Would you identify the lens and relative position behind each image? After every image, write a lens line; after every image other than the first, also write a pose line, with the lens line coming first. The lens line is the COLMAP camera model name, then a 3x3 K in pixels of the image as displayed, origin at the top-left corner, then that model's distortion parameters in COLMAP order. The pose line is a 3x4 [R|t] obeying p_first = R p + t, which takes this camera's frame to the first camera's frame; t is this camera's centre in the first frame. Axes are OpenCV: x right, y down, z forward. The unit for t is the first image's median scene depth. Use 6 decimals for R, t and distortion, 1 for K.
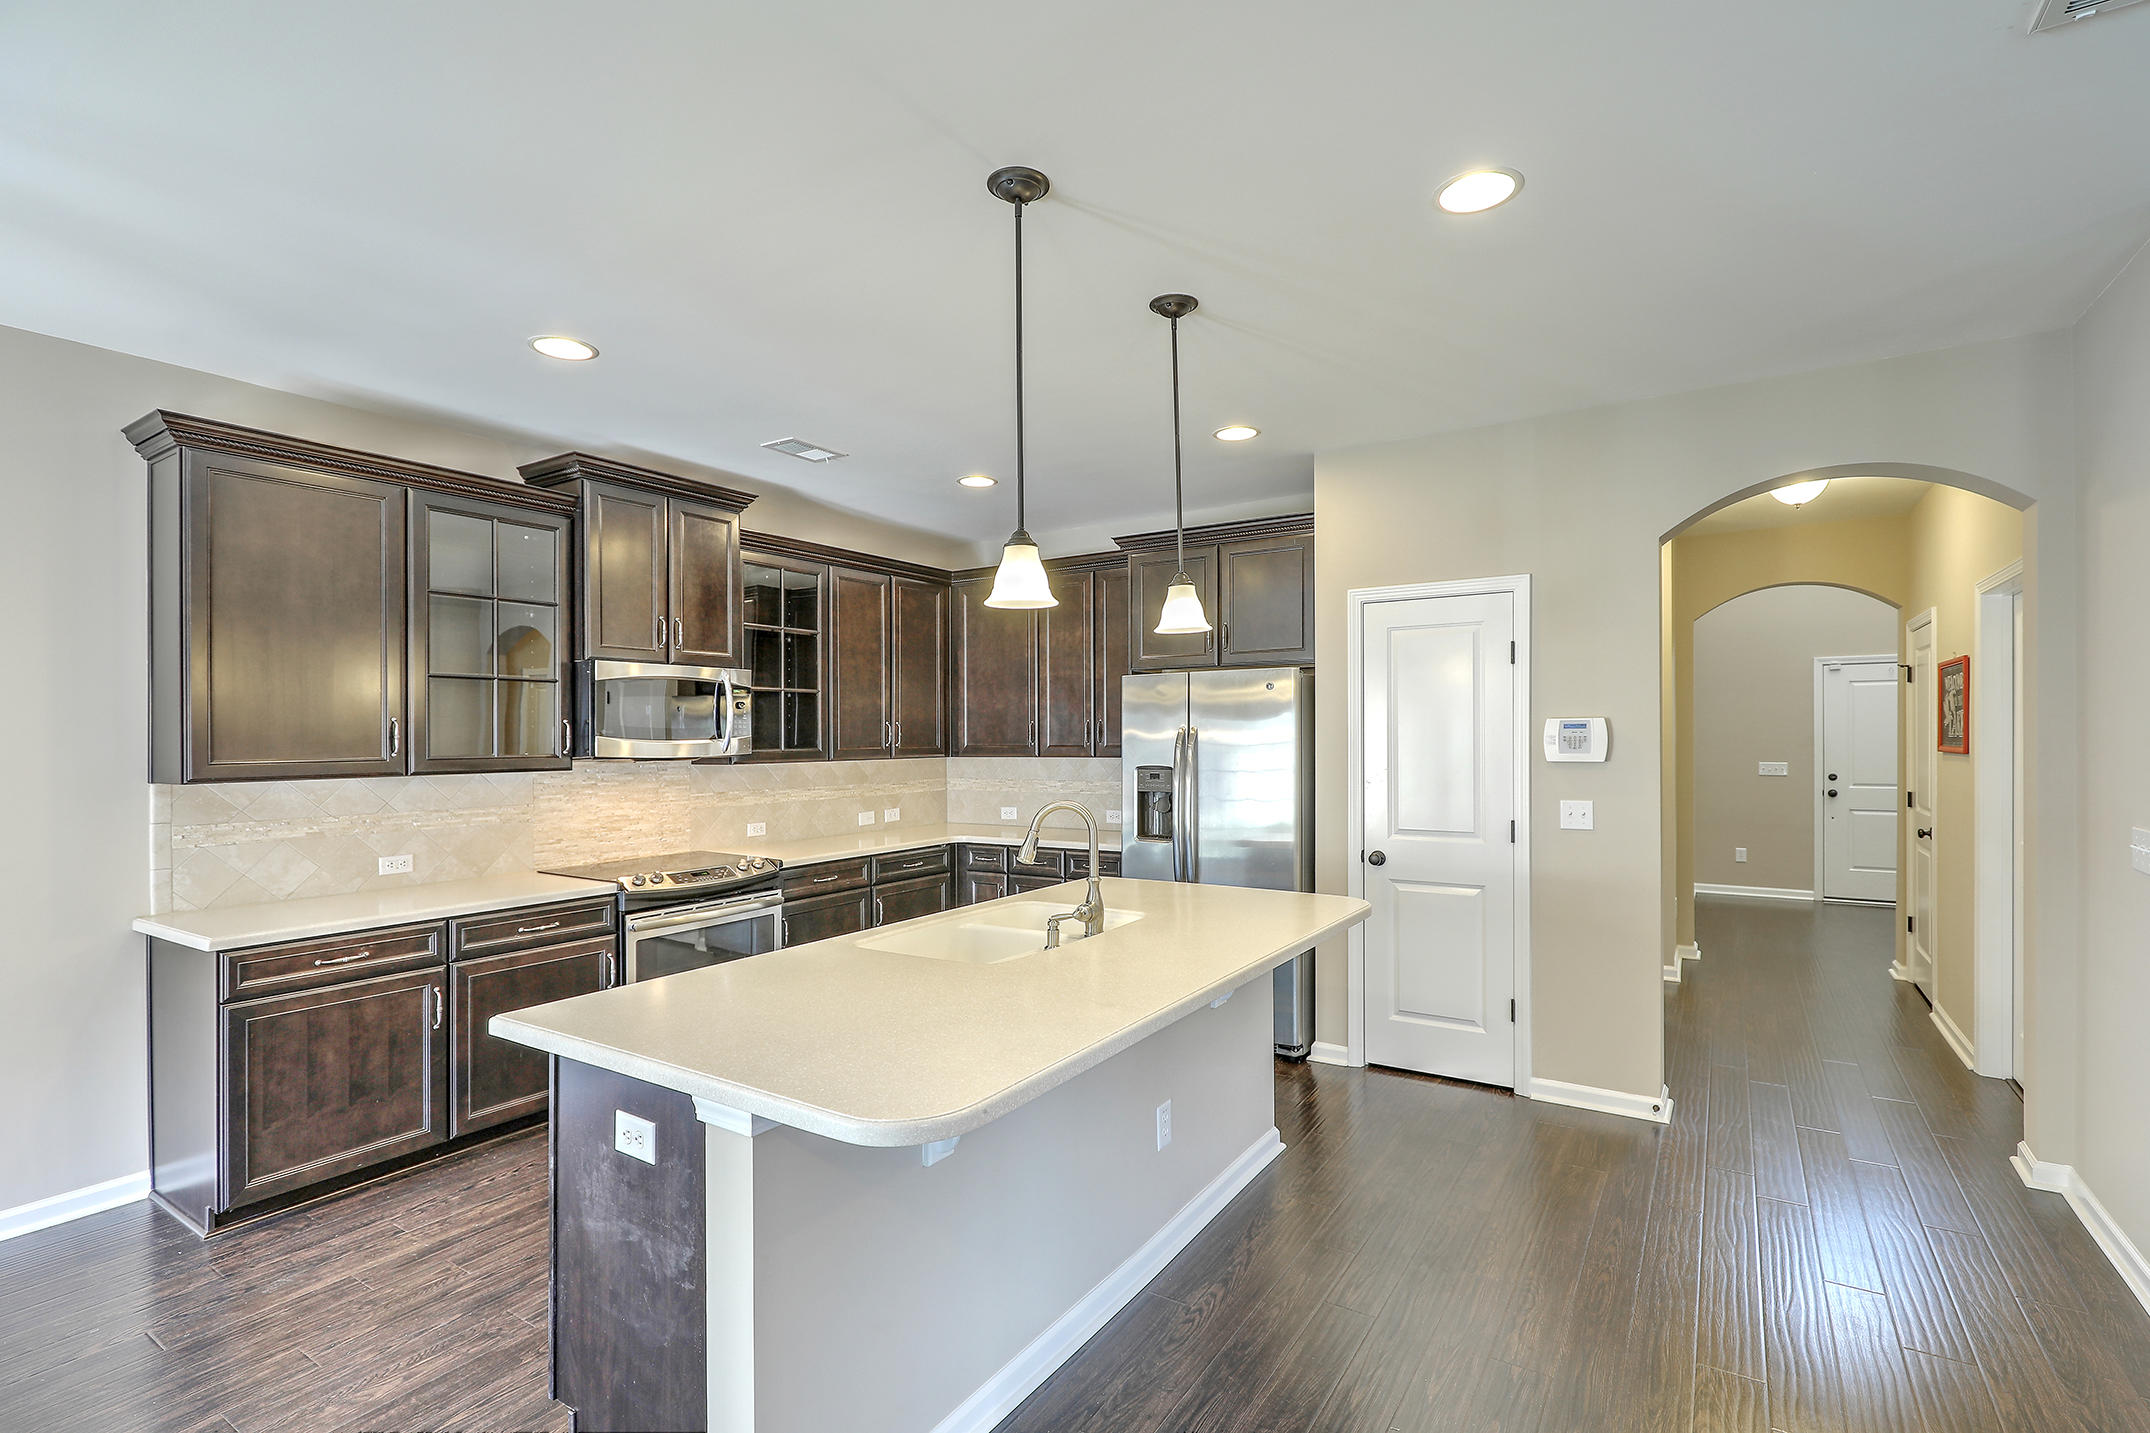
lens RADIAL K [[982.3, 0, 1085.3], [0, 982.3, 745.8], [0, 0, 1]] dist [0.000585, 0.000019]
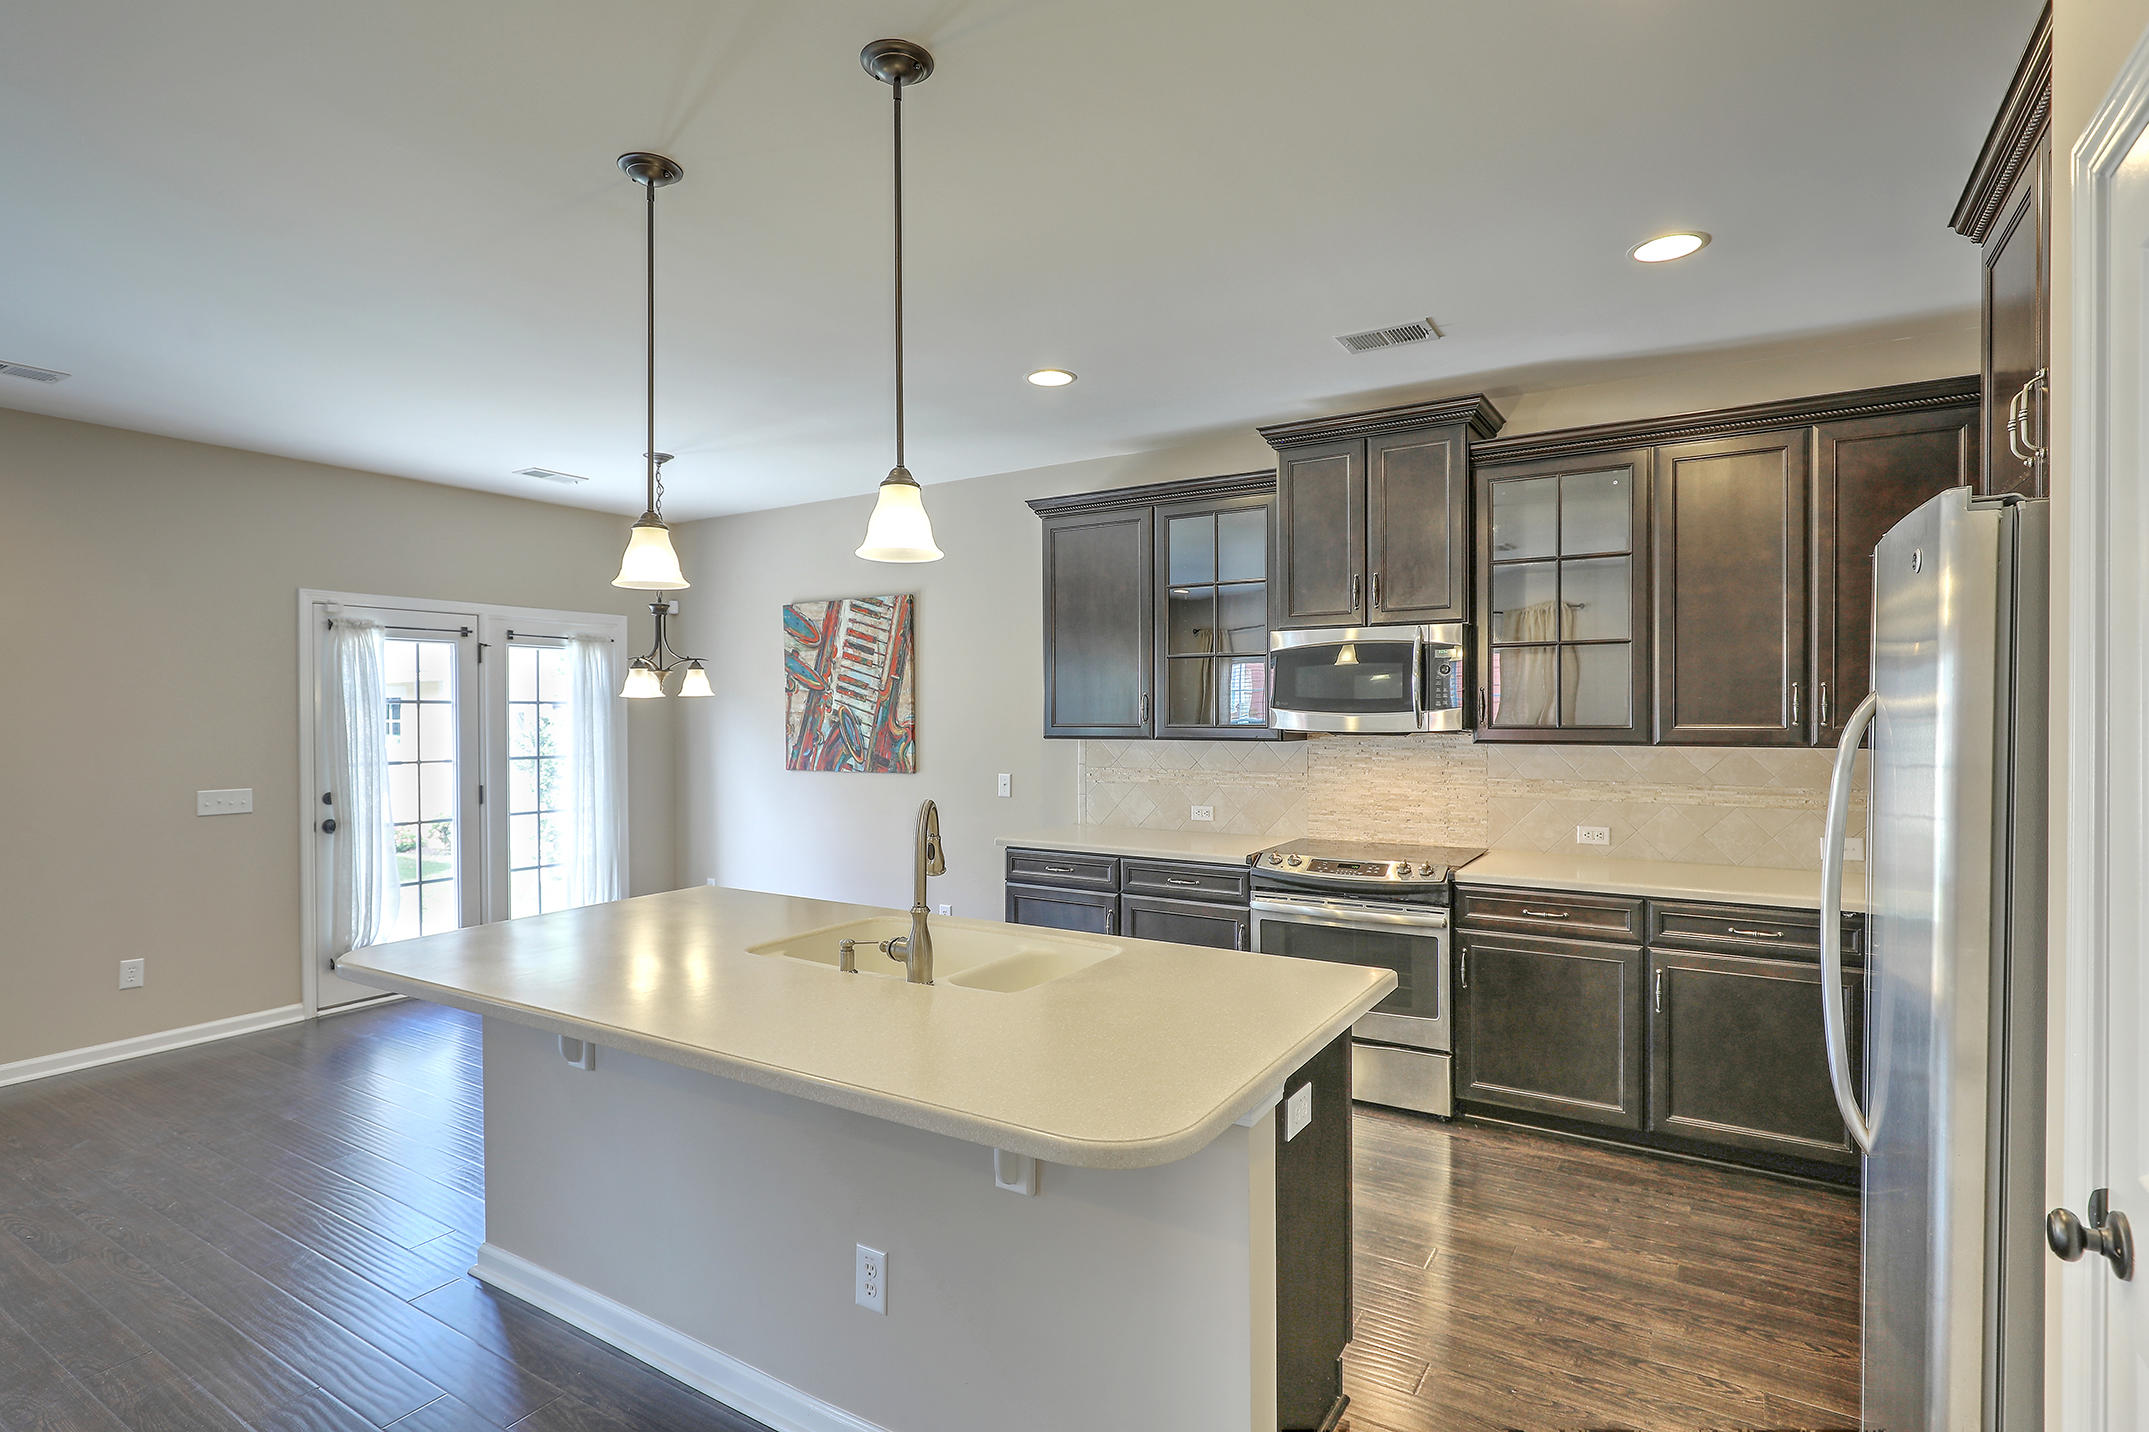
lens RADIAL K [[1068.2, 0, 1079.6], [0, 1068.2, 699.1], [0, 0, 1]] dist [-0.000530, -0.000092]
pose [[0.016226, -0.001563, -0.999867, 0.539541], [-0.005527, 0.999983, -0.001653, -0.014755], [0.999853, 0.005553, 0.016217, 0.727154]]
